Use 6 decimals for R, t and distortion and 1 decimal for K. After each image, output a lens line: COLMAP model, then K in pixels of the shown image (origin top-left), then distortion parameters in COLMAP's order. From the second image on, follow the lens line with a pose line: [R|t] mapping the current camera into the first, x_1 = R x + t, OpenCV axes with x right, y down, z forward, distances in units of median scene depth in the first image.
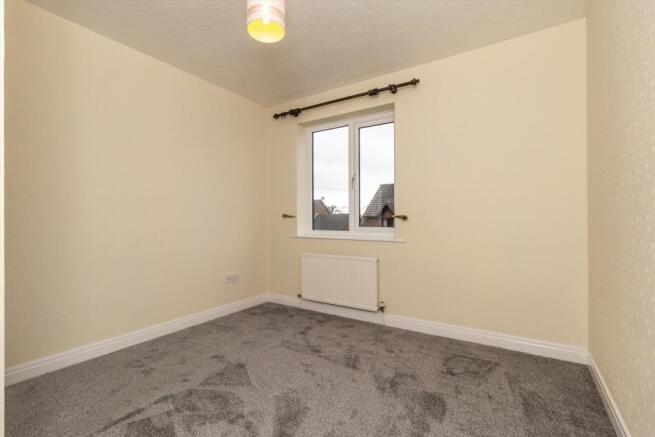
lens RADIAL K [[368.1, 0, 325.9], [0, 368.1, 217.2], [0, 0, 1]] dist [0.000675, -0.000782]
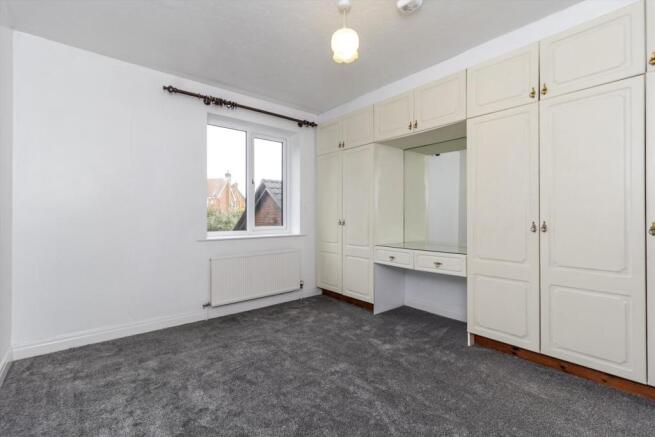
lens RADIAL K [[300.7, 0, 326.0], [0, 300.7, 218.0], [0, 0, 1]] dist [0.003723, 0.001546]
pose [[0.194602, 0.000717, 0.980882, -0.826129], [0.005634, 0.999982, -0.001849, 0.005318], [-0.980866, 0.005886, 0.194595, 0.646591]]
